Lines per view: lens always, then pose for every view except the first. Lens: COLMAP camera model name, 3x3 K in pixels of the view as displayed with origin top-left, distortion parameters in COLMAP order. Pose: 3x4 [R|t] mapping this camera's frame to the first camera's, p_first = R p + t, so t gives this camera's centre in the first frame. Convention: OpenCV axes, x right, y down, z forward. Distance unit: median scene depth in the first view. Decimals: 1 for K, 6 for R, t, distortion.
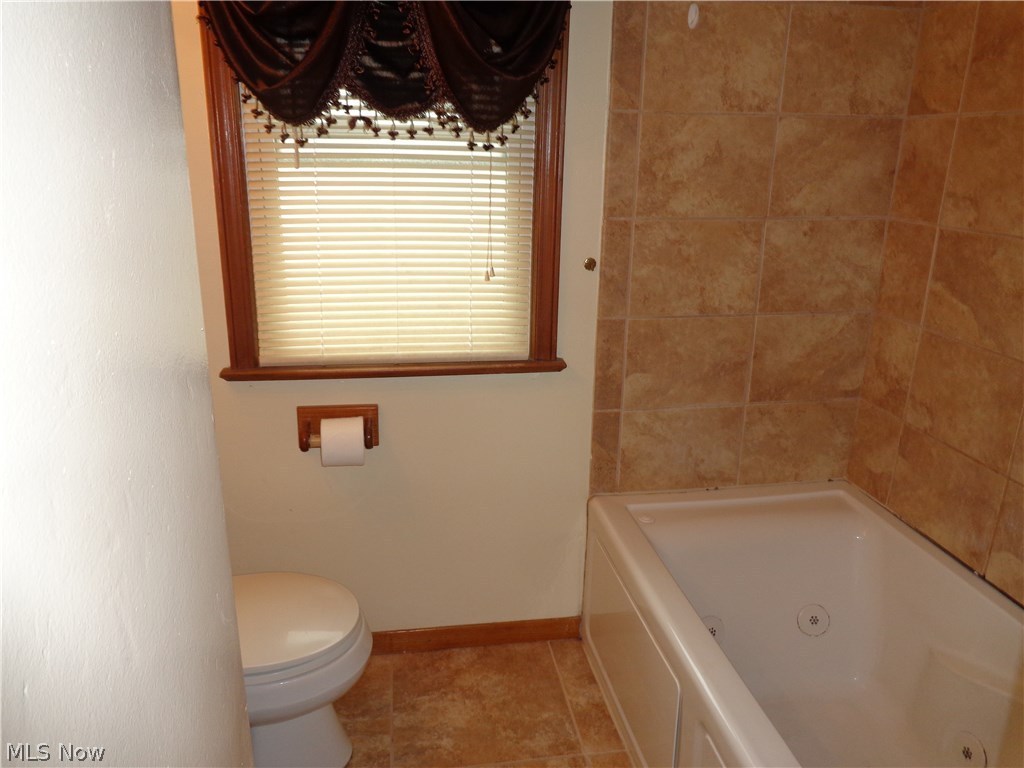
lens RADIAL K [[747.4, 0, 511.7], [0, 747.4, 382.5], [0, 0, 1]] dist [0.008302, -0.005916]
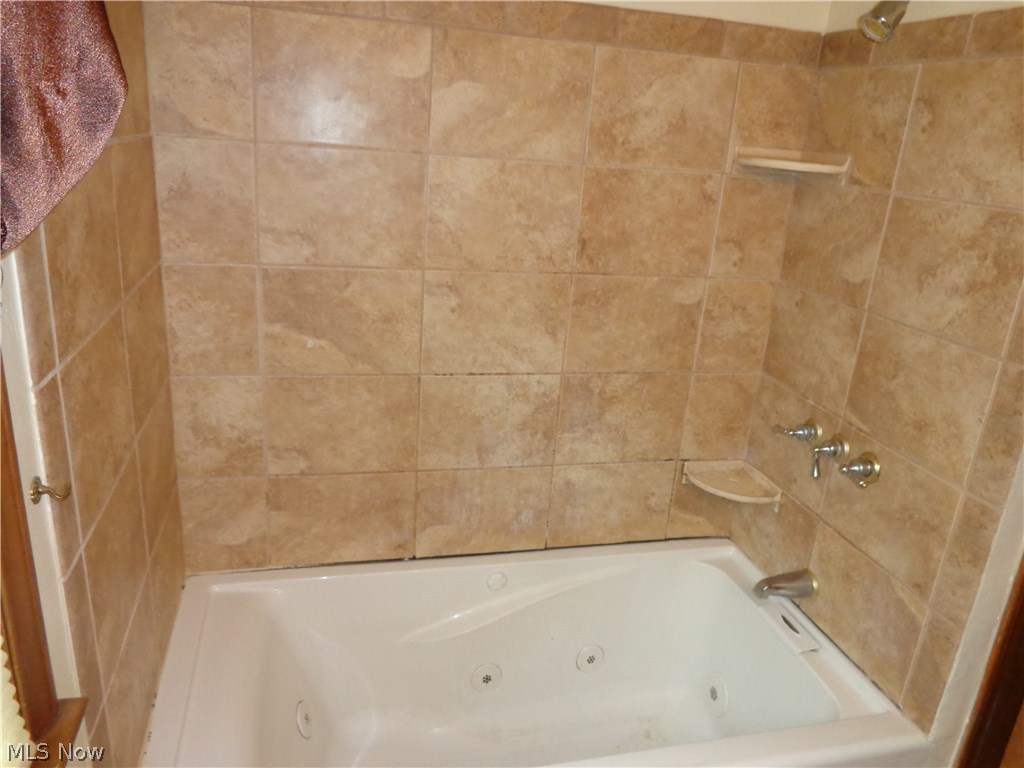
lens RADIAL K [[747.4, 0, 511.4], [0, 747.4, 383.5], [0, 0, 1]] dist [0.008302, -0.005916]
pose [[-0.072103, -0.346868, 0.935138, -0.330084], [0.229341, 0.906690, 0.353999, -0.328149], [-0.970672, 0.239990, 0.014176, 0.734609]]
